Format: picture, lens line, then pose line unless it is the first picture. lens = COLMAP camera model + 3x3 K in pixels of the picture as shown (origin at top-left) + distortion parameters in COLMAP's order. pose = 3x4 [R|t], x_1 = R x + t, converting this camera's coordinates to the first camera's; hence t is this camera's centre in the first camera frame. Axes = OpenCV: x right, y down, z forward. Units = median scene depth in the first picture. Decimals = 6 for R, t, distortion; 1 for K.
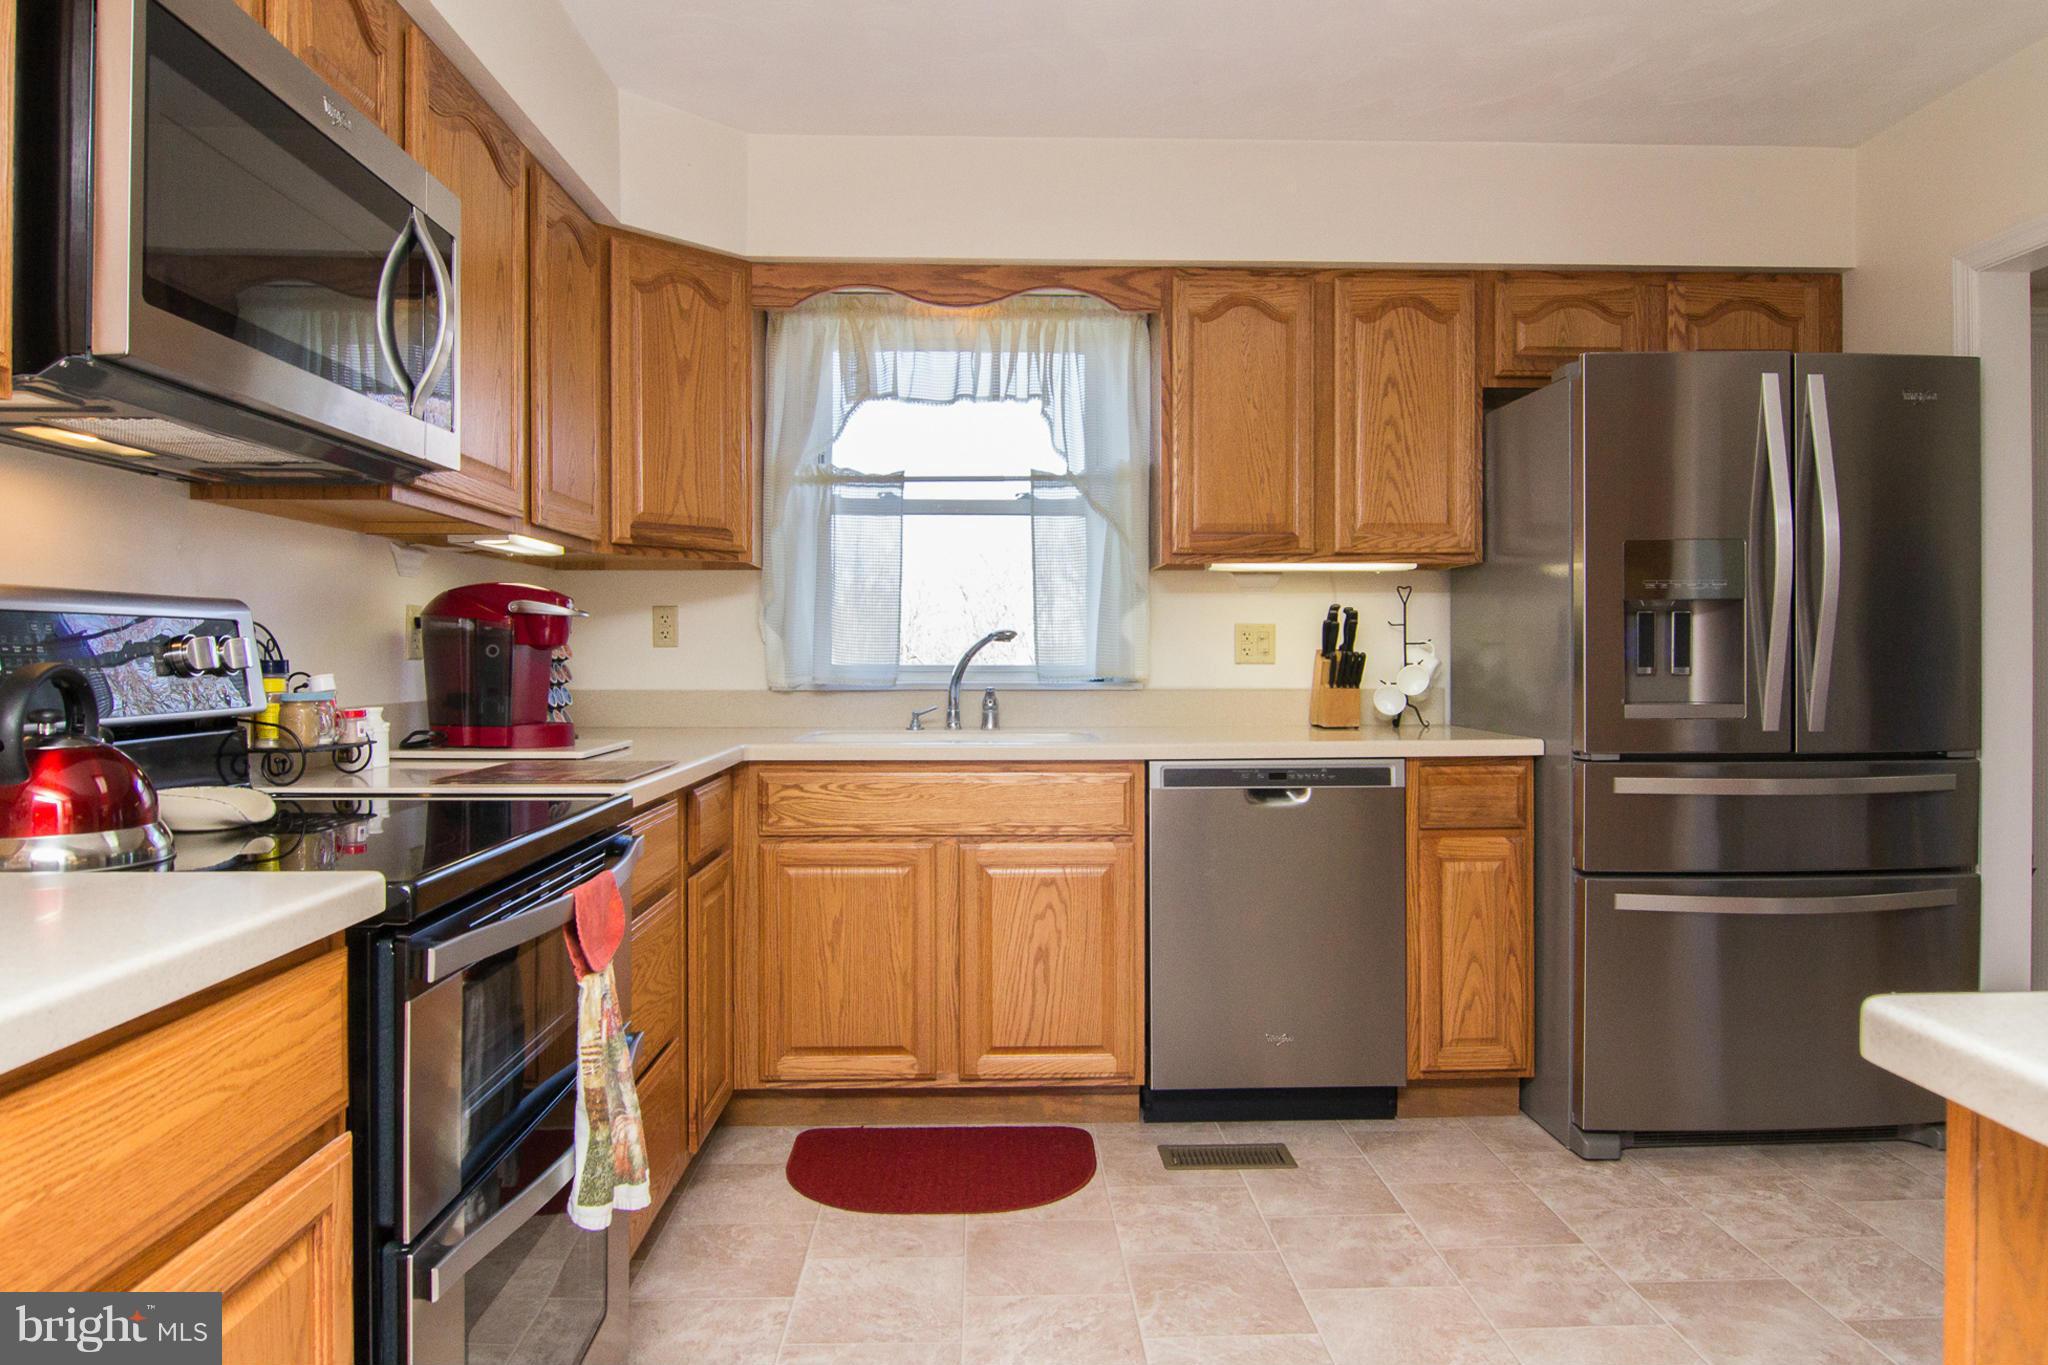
lens RADIAL K [[1223.9, 0, 1024.0], [0, 1223.9, 682.5], [0, 0, 1]] dist [-0.005964, -0.001952]
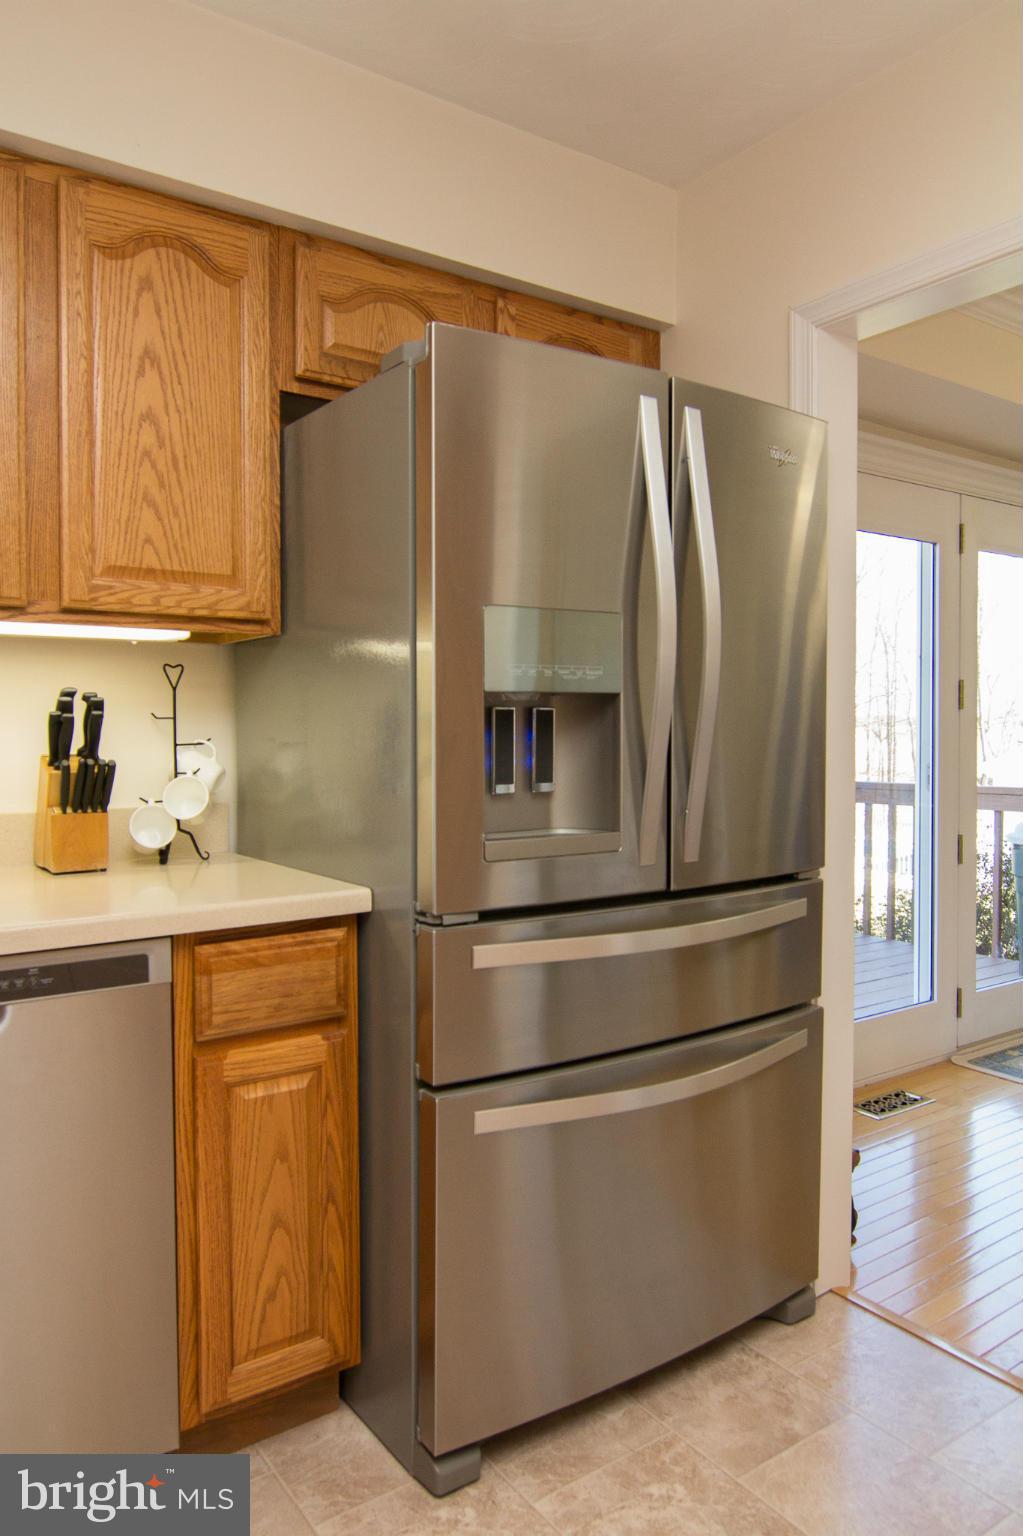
lens RADIAL K [[1078.1, 0, 511.7], [0, 1078.1, 719.2], [0, 0, 1]] dist [-0.004478, -0.005769]
pose [[0.829759, 0.002027, 0.558118, 0.137863], [0.014539, 0.999576, -0.025246, -0.030969], [-0.557933, 0.029063, 0.829377, 0.411490]]
